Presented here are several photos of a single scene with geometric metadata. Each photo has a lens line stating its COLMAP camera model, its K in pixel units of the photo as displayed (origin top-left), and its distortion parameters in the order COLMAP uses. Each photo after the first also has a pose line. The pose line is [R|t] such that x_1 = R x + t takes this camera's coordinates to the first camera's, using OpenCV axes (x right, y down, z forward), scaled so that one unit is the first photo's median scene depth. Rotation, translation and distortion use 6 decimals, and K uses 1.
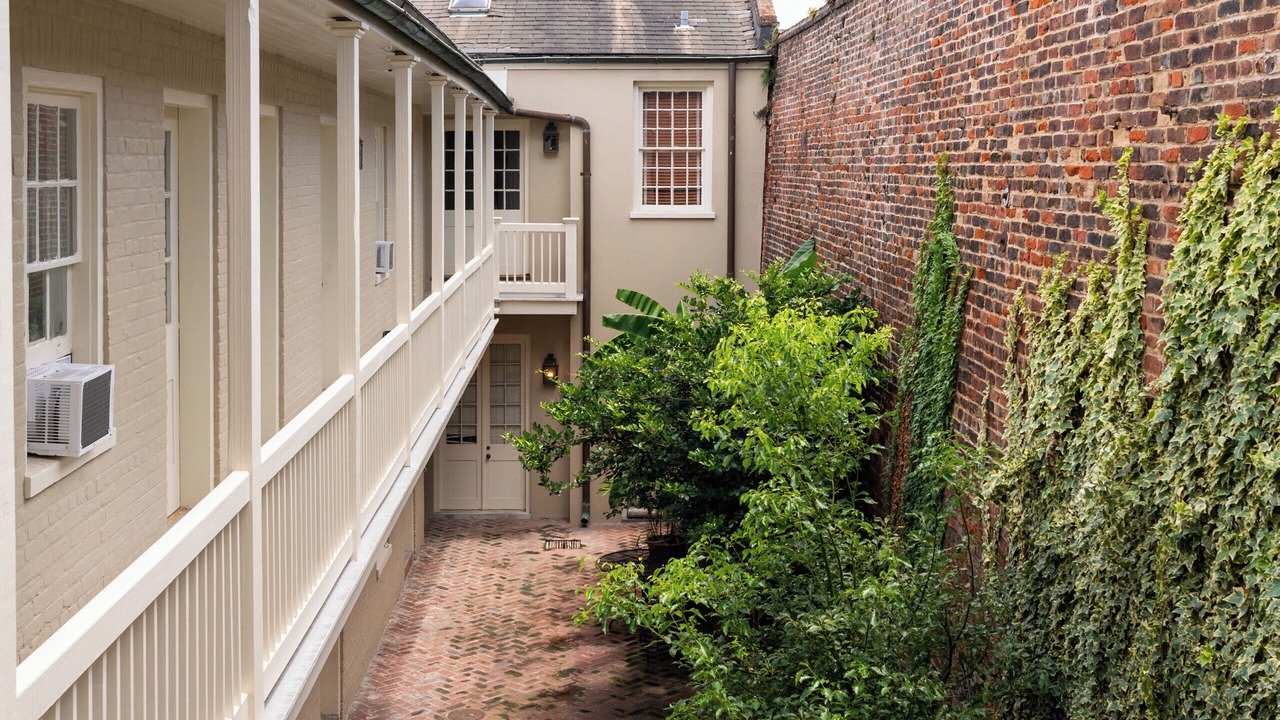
lens RADIAL K [[1125.9, 0, 640.0], [0, 1125.9, 360.0], [0, 0, 1]] dist [-0.007677, -0.002931]
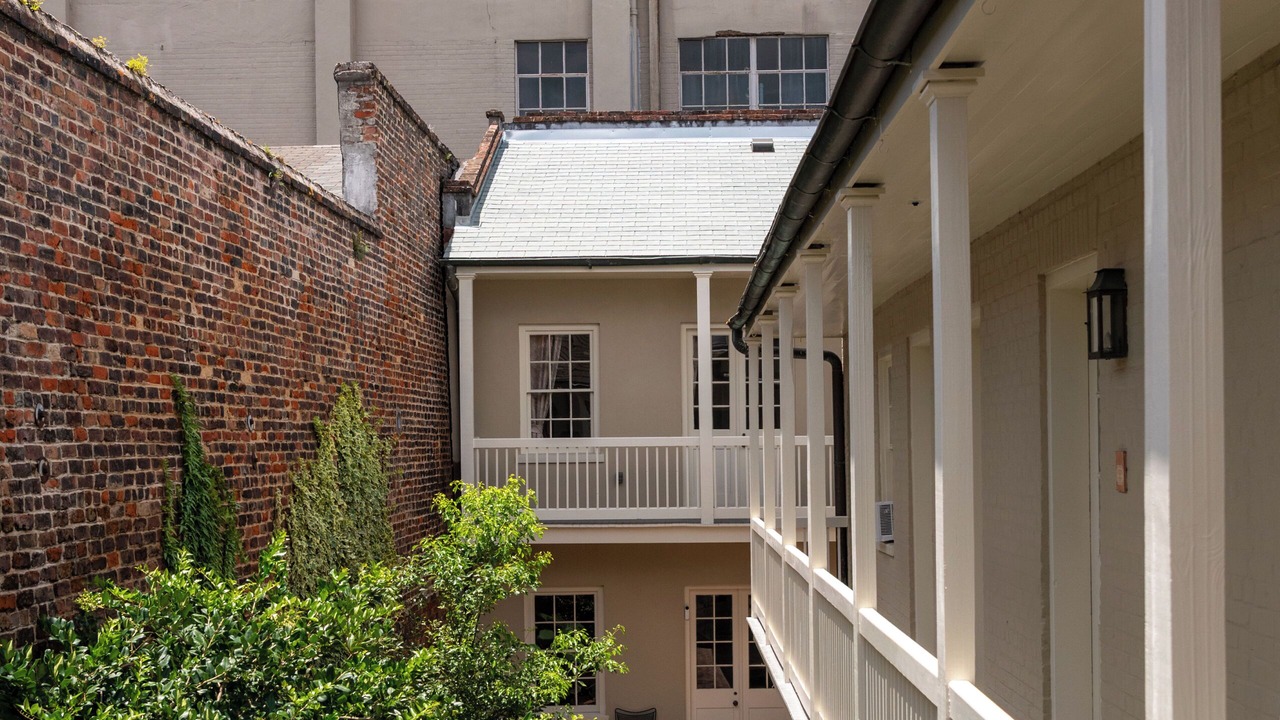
lens RADIAL K [[1125.9, 0, 640.0], [0, 1125.9, 360.0], [0, 0, 1]] dist [-0.007677, -0.002931]
pose [[-0.997532, 0.016807, 0.068170, -0.149453], [0.023861, 0.994289, 0.104017, -0.309919], [-0.066032, 0.105386, -0.992237, 2.048226]]
